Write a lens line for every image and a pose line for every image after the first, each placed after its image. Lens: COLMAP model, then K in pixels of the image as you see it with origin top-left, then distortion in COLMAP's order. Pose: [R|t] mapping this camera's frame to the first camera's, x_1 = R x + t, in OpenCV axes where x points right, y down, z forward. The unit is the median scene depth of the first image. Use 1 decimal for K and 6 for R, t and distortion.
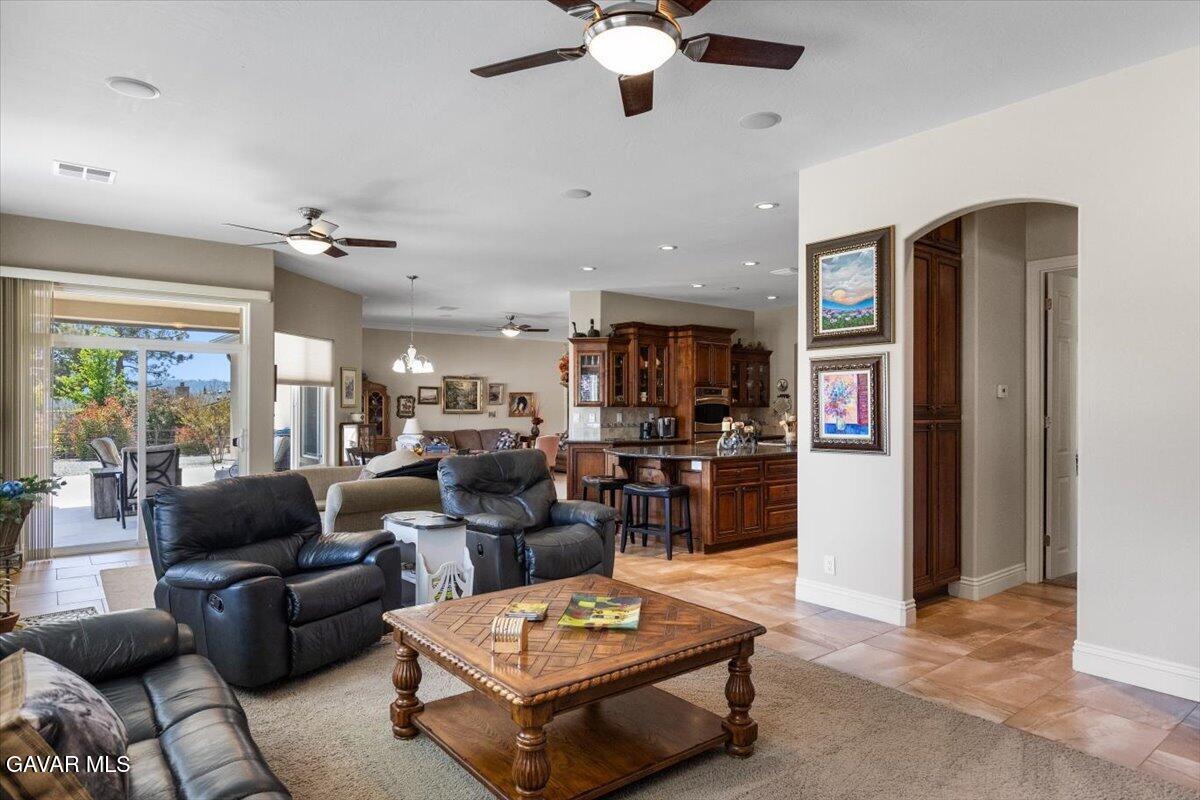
lens RADIAL K [[708.5, 0, 609.2], [0, 708.5, 412.3], [0, 0, 1]] dist [0.010038, 0.002584]
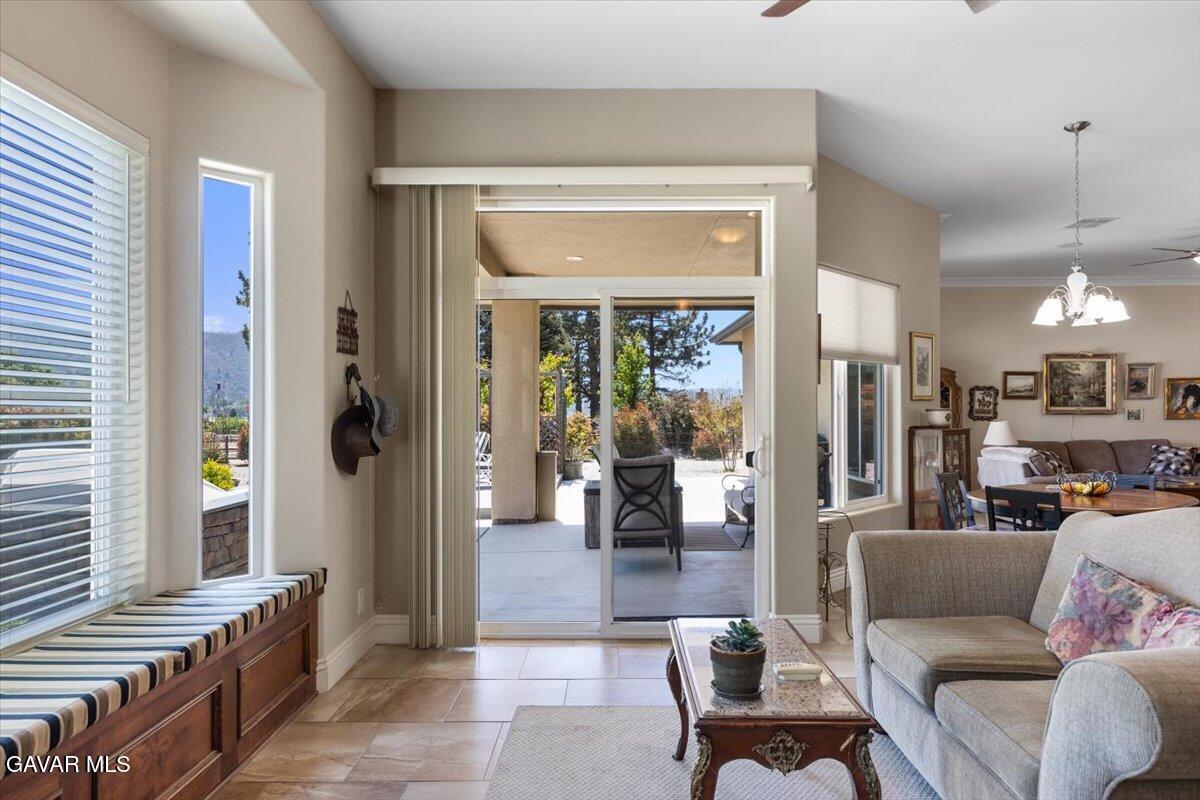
lens RADIAL K [[708.5, 0, 605.7], [0, 708.5, 409.1], [0, 0, 1]] dist [0.010038, 0.002584]
pose [[0.777405, -0.006906, -0.628962, -0.141300], [-0.000640, 0.999931, -0.011769, 0.005447], [0.629000, 0.009552, 0.777347, 0.265317]]
